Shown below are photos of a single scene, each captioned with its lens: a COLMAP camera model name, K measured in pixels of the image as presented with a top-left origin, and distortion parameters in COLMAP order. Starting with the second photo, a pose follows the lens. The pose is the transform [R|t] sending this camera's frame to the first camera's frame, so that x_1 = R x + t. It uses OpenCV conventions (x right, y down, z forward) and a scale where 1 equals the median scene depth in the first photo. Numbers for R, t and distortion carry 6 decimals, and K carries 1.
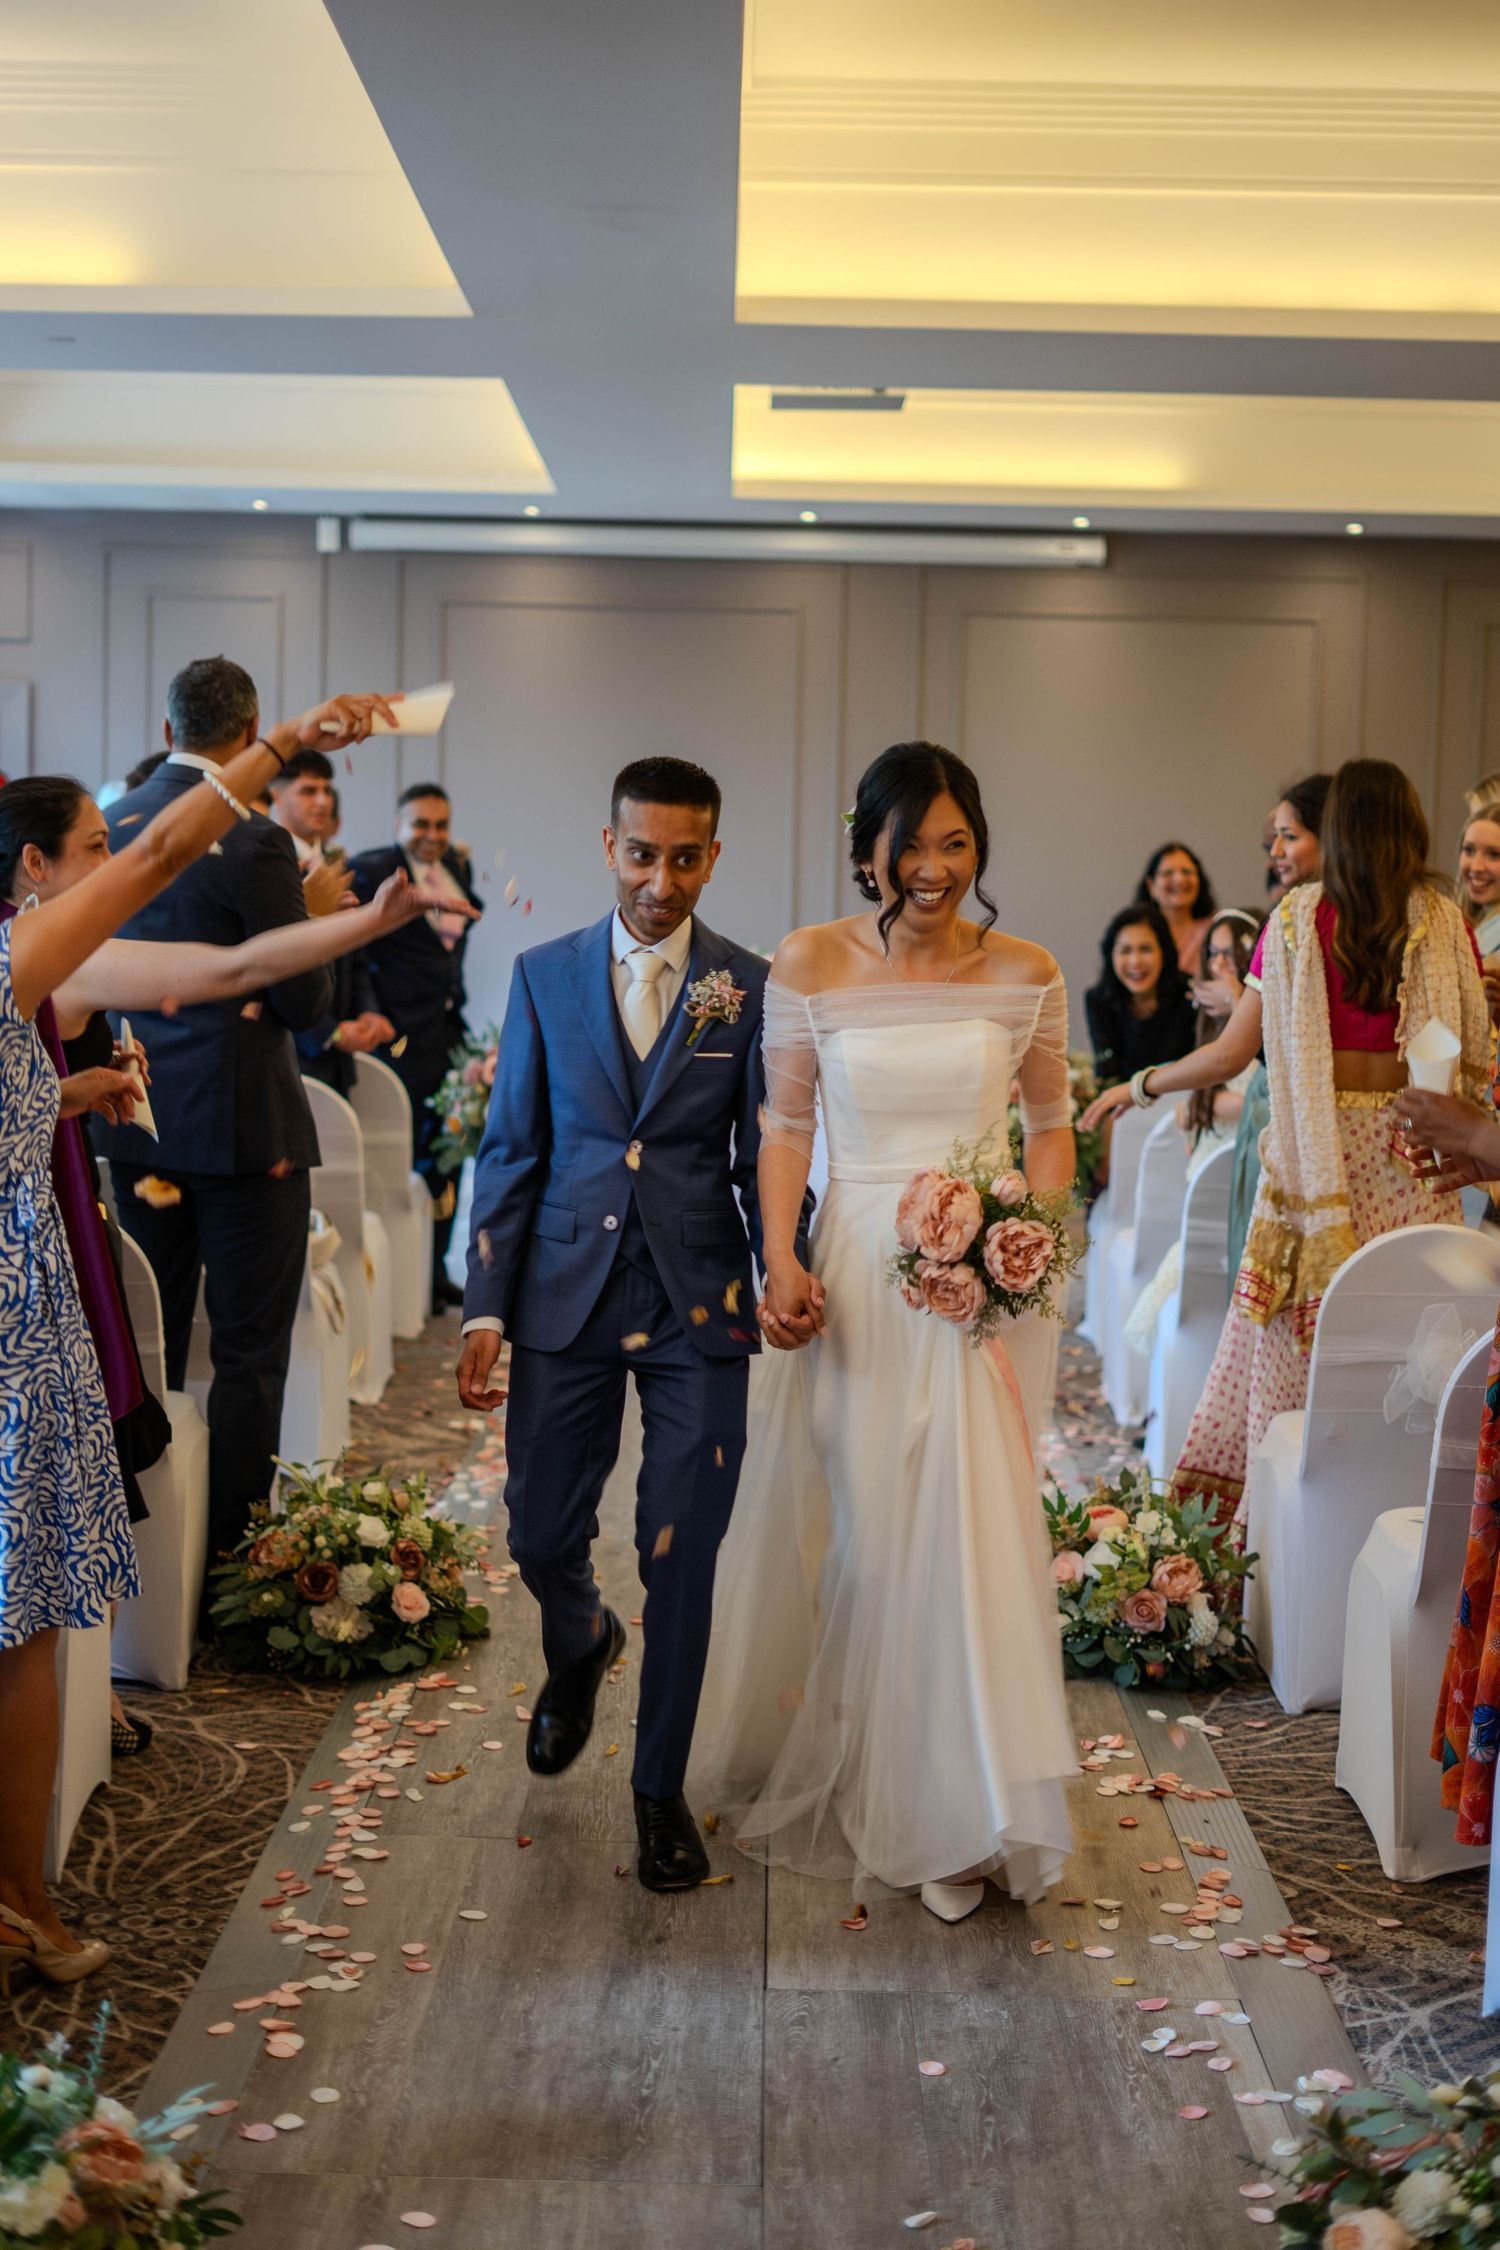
lens RADIAL K [[3312.1, 0, 750.0], [0, 3312.1, 1125.0], [0, 0, 1]] dist [-0.042714, -0.009076]
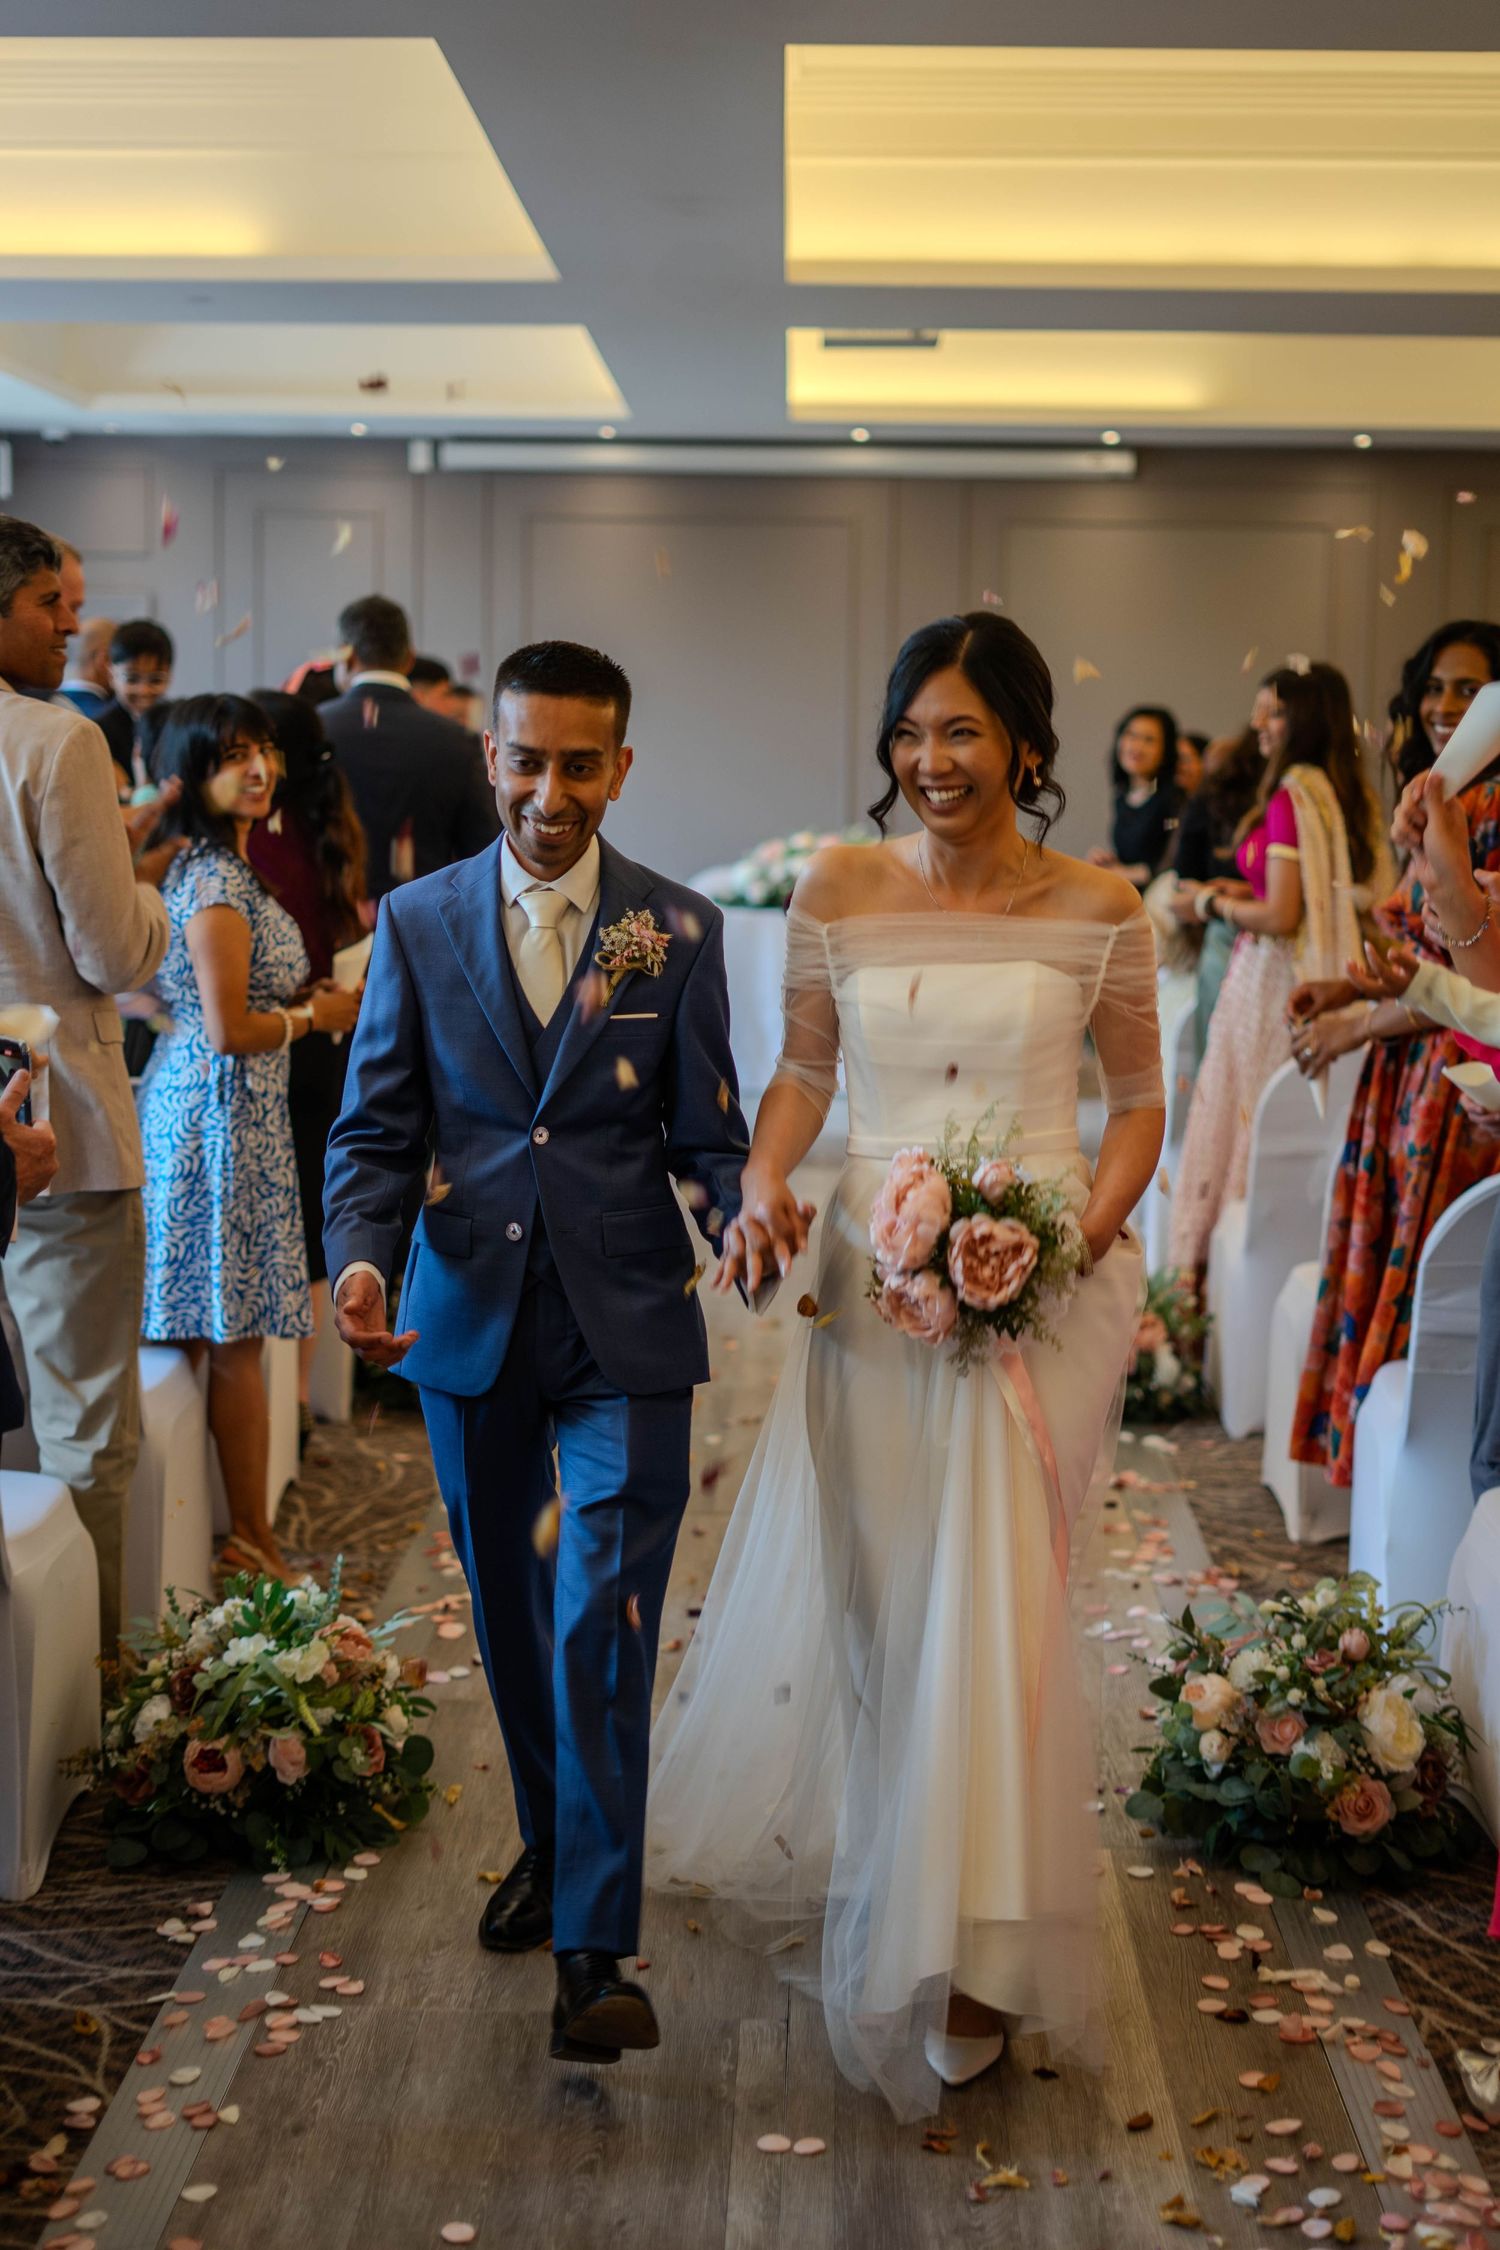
lens RADIAL K [[3312.1, 0, 750.0], [0, 3312.1, 1125.0], [0, 0, 1]] dist [-0.042714, -0.009076]
pose [[0.999755, -0.005636, -0.021391, 0.008749], [0.006340, 0.999435, 0.032995, 0.019291], [0.021193, -0.033123, 0.999227, -0.254406]]
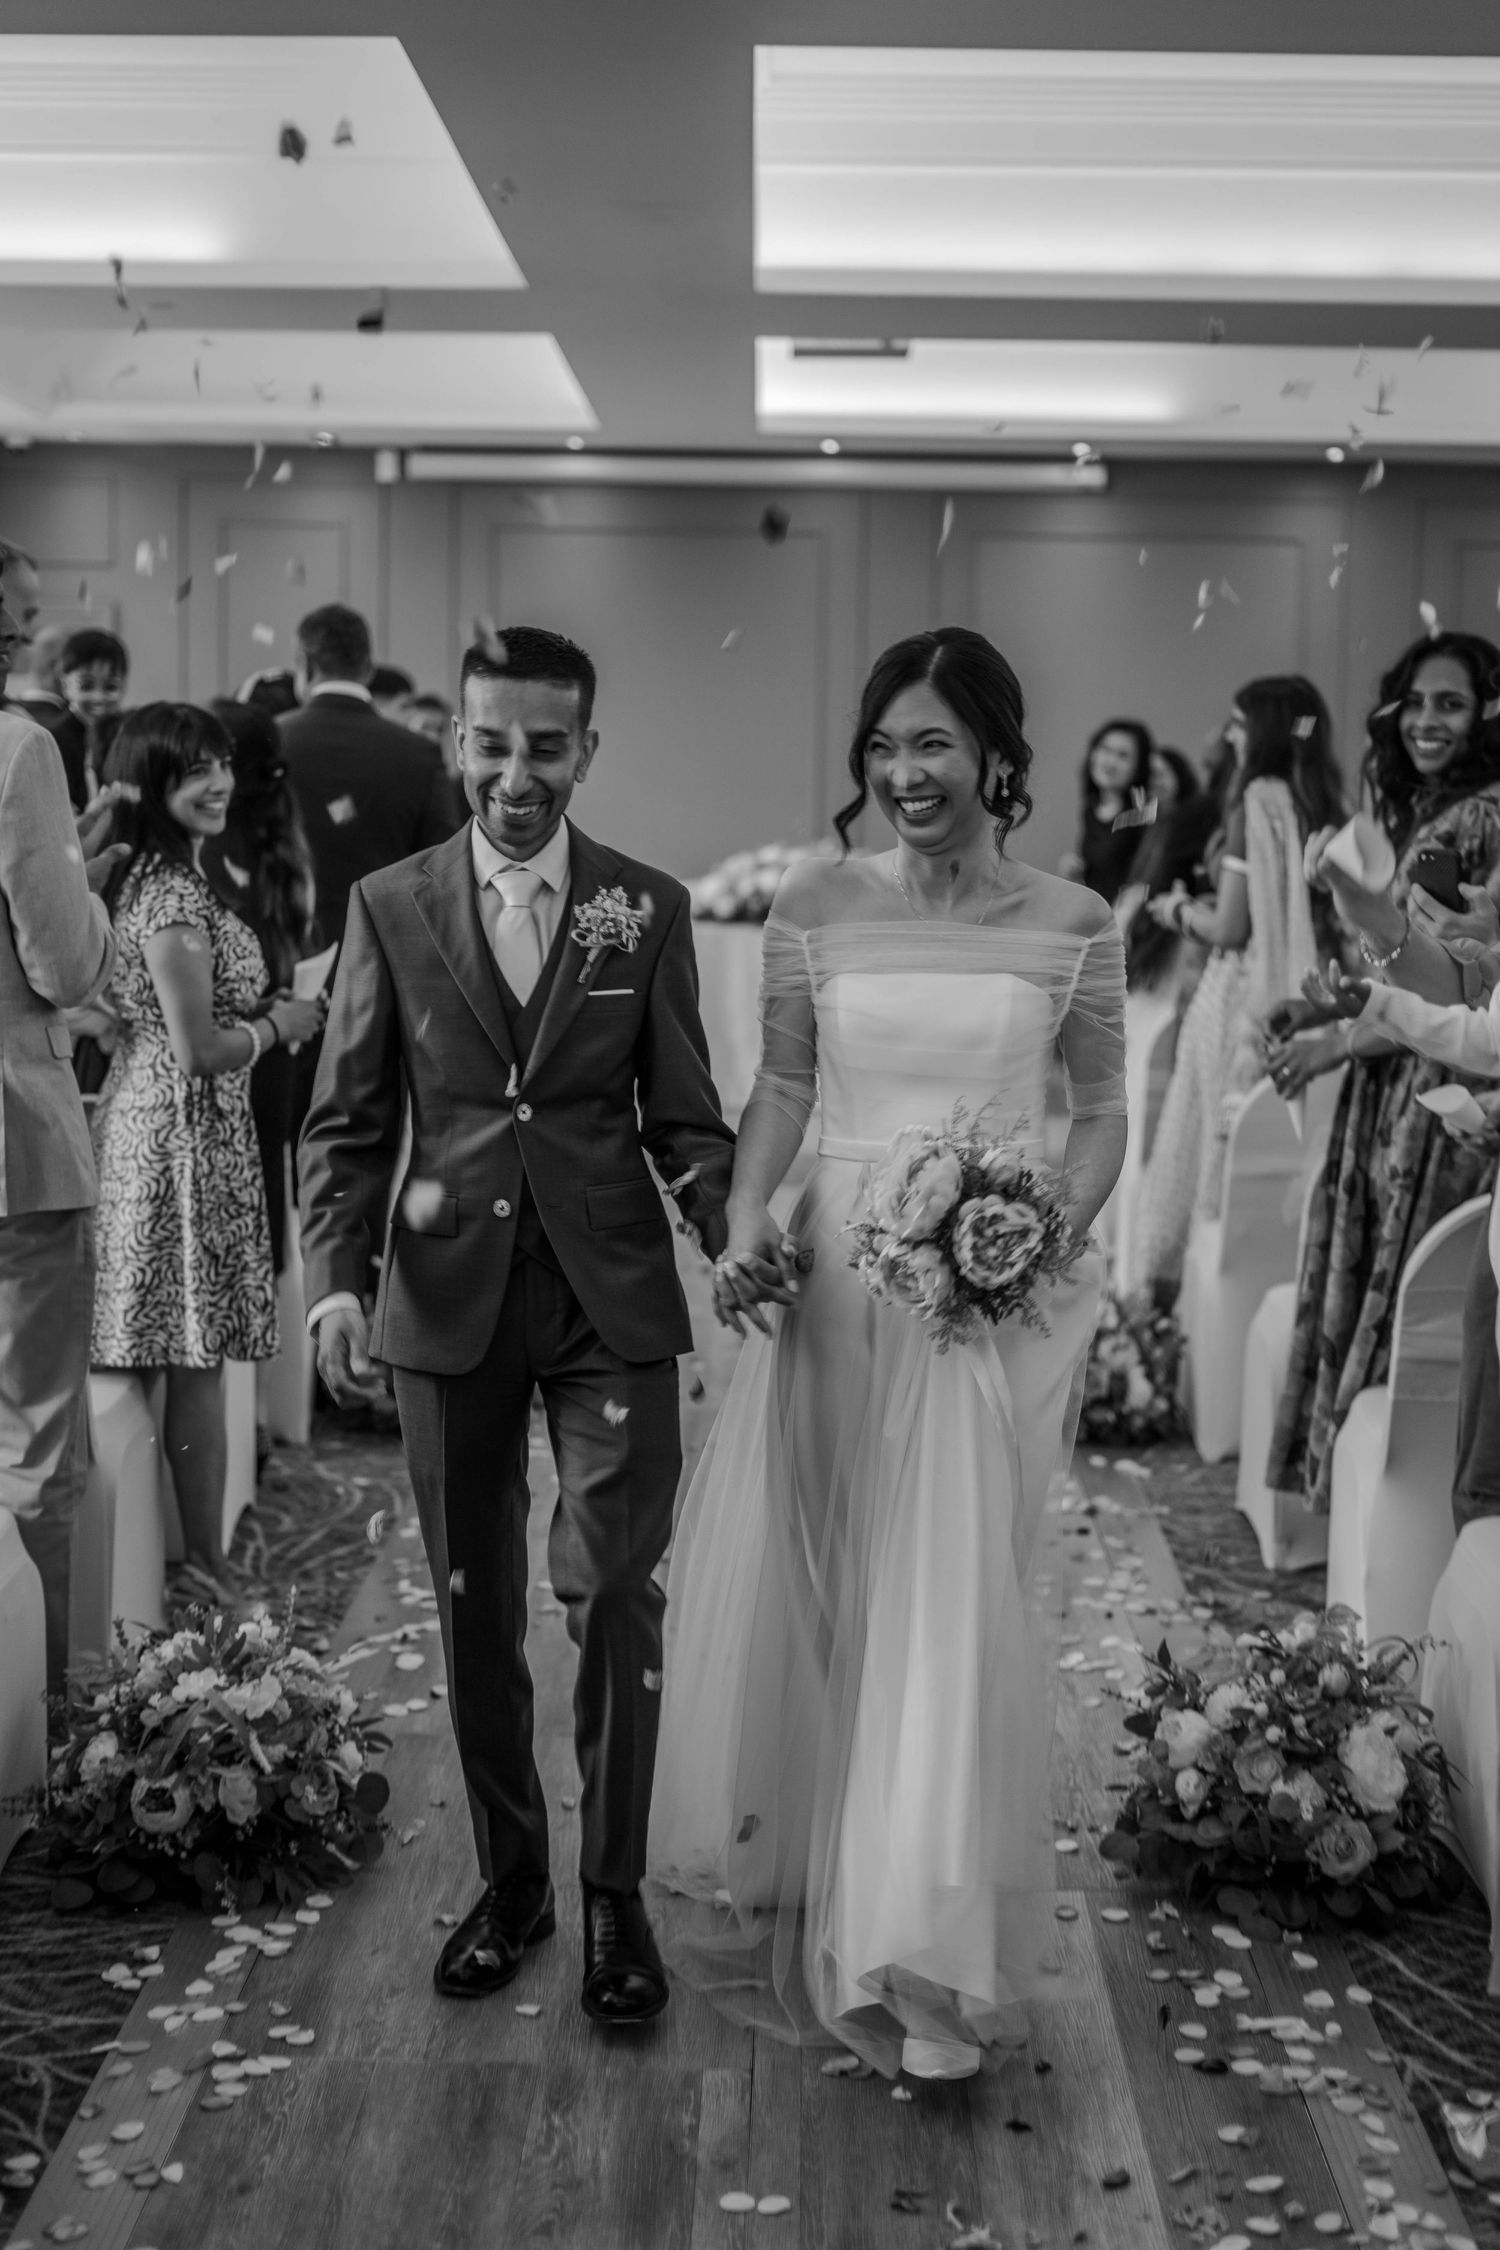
lens RADIAL K [[3312.1, 0, 750.0], [0, 3312.1, 1125.0], [0, 0, 1]] dist [-0.042714, -0.009076]
pose [[0.999924, -0.003677, -0.011802, 0.008975], [0.004016, 0.999576, 0.028825, 0.018305], [0.011691, -0.028870, 0.999515, -0.233278]]
